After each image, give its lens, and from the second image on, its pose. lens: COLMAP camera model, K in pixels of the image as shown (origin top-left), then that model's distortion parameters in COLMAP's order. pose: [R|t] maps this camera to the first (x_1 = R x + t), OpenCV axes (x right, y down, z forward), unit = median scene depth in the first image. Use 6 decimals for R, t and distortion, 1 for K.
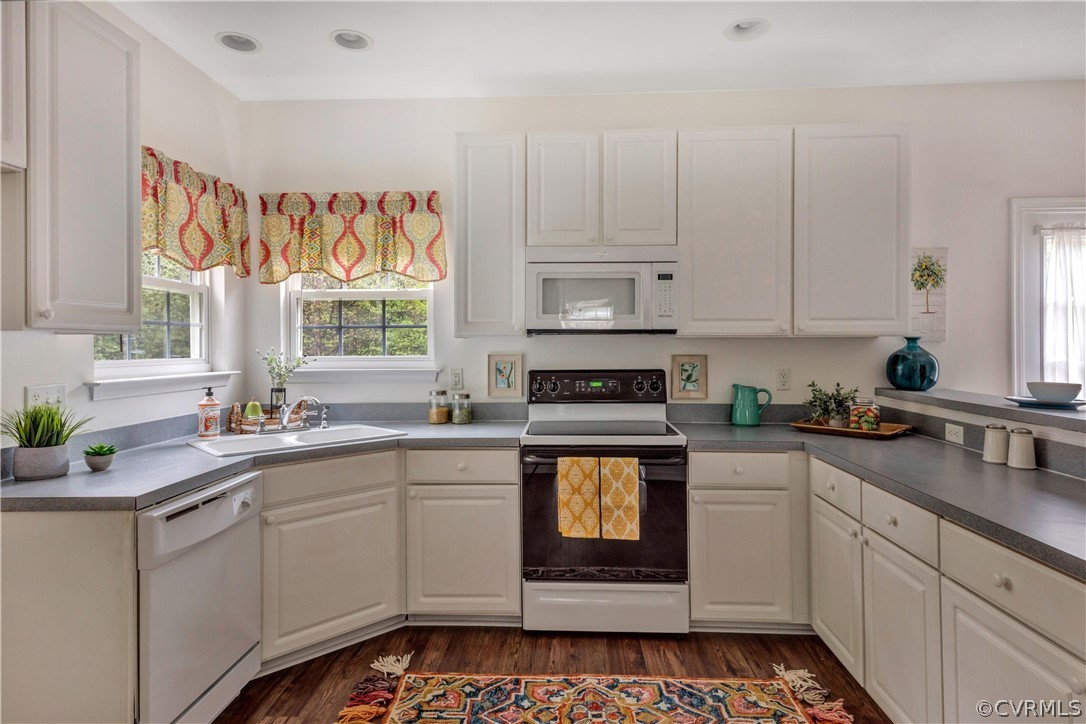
lens RADIAL K [[603.8, 0, 543.5], [0, 603.8, 341.6], [0, 0, 1]] dist [0.035713, -0.001127]
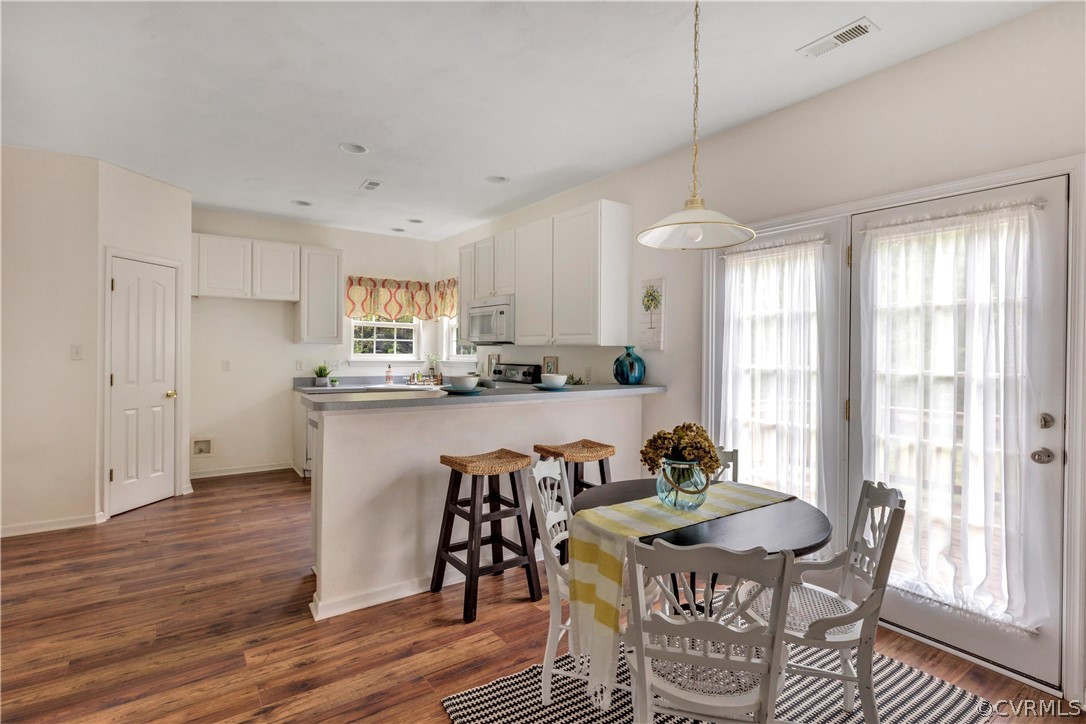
lens RADIAL K [[541.1, 0, 544.0], [0, 541.1, 355.0], [0, 0, 1]] dist [-0.000858, 0.000708]
pose [[0.610322, 0.015302, -0.792006, 1.423125], [-0.007874, 0.999881, 0.013251, -0.001983], [0.792115, -0.001851, 0.610370, 0.092488]]
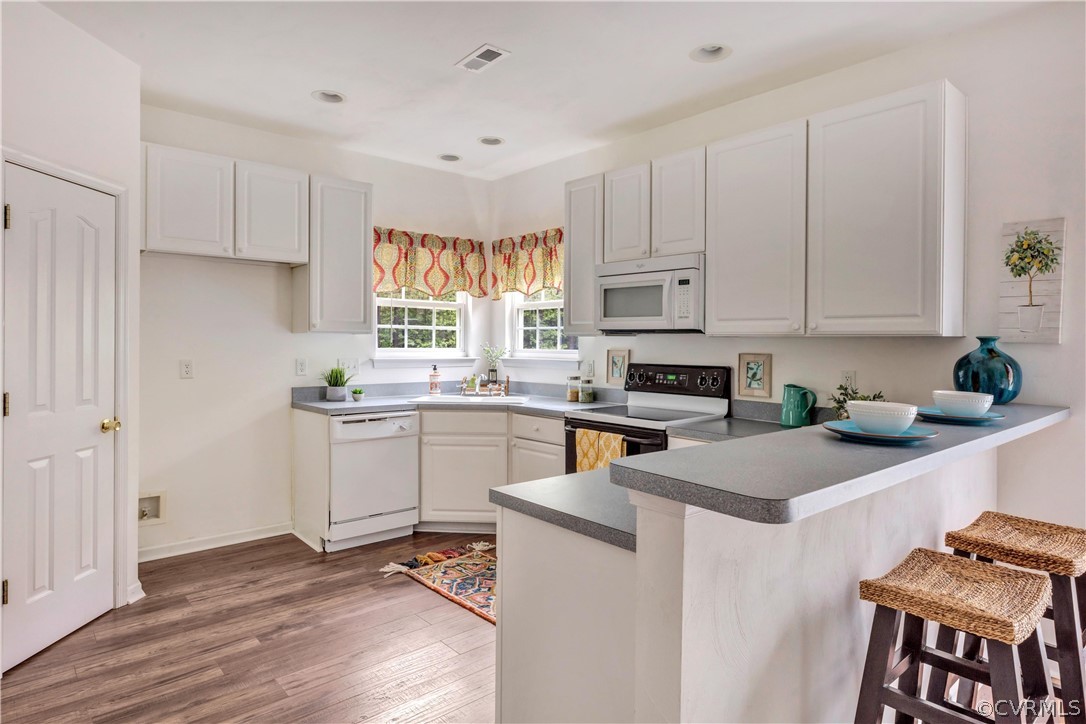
lens RADIAL K [[627.3, 0, 542.2], [0, 627.3, 345.9], [0, 0, 1]] dist [0.004735, -0.000337]
pose [[0.690270, 0.013626, -0.723424, 0.777020], [-0.006480, 0.999899, 0.012650, -0.002093], [0.723523, -0.004044, 0.690288, 0.008311]]
